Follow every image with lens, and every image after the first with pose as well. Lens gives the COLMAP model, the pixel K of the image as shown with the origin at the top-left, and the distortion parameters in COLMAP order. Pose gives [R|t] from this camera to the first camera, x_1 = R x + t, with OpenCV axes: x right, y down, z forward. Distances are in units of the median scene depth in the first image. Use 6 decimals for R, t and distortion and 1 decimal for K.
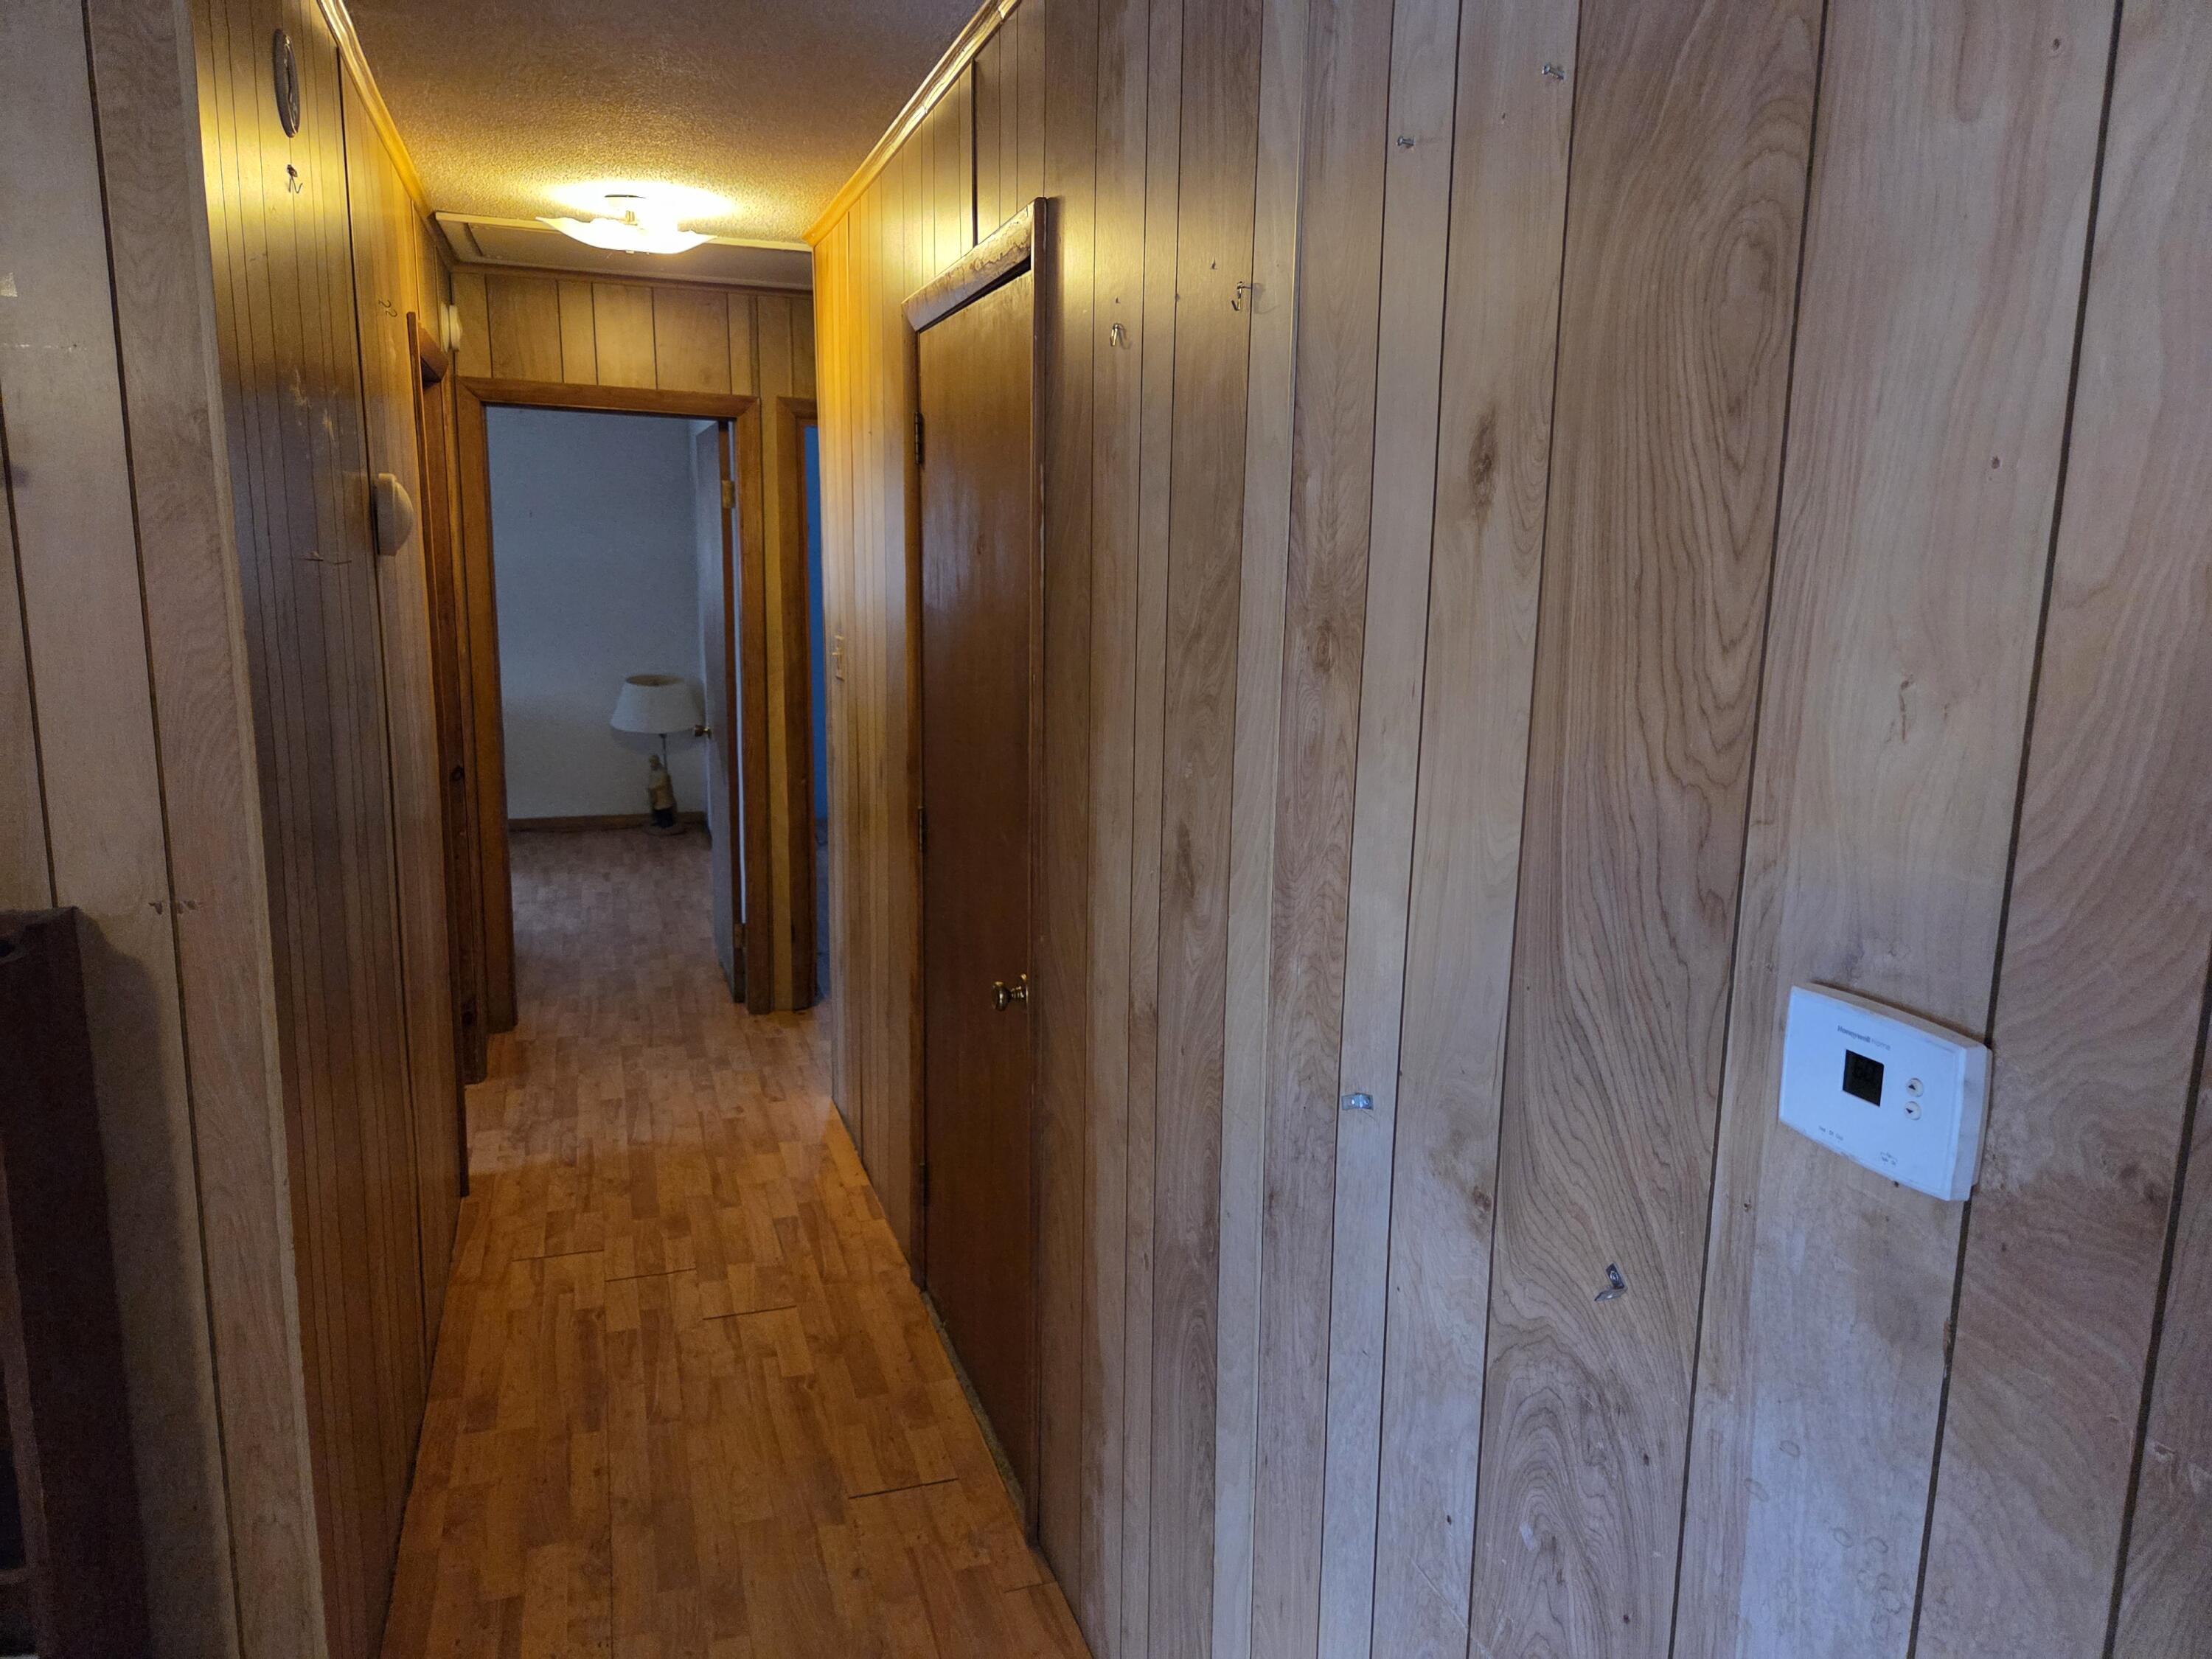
lens RADIAL K [[1476.4, 0, 1106.0], [0, 1476.4, 829.5], [0, 0, 1]] dist [0.081133, -0.080918]
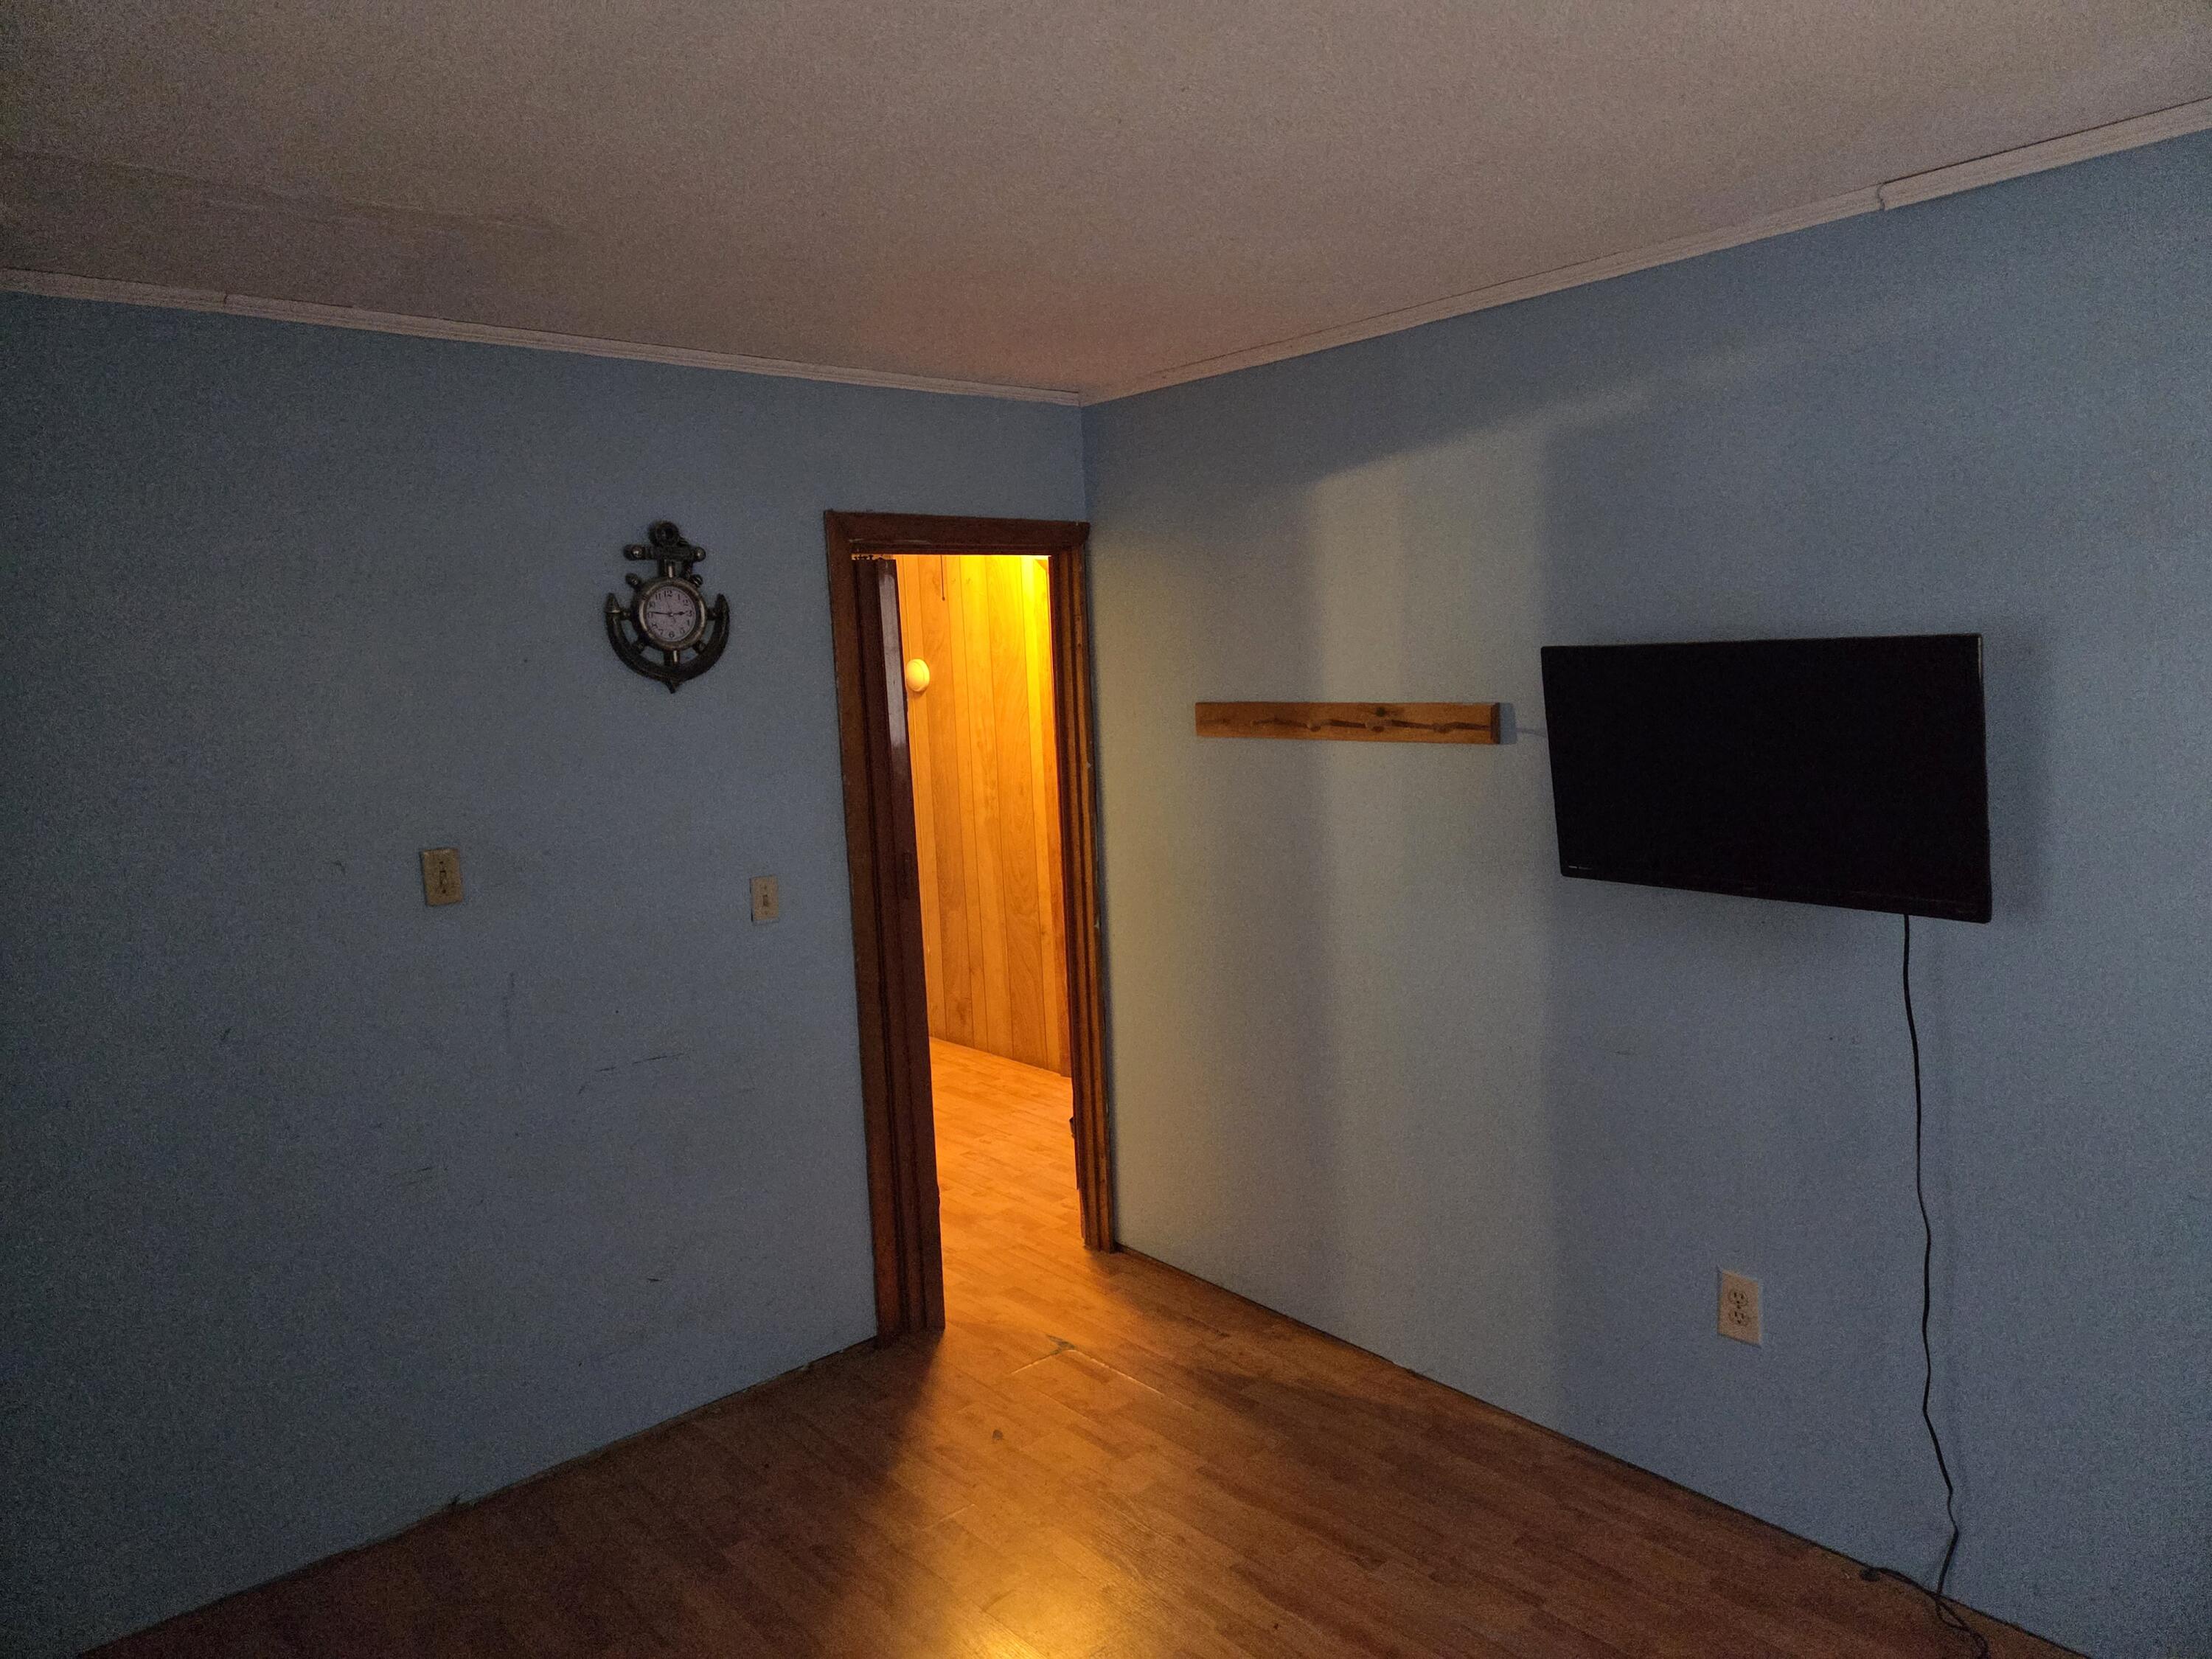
lens RADIAL K [[1476.4, 0, 1106.0], [0, 1476.4, 829.5], [0, 0, 1]] dist [0.081133, -0.080918]
pose [[-0.927341, 0.060709, -0.369259, 0.112777], [-0.045664, 0.961021, 0.272677, -0.463287], [0.371420, 0.269727, -0.888423, 2.396524]]
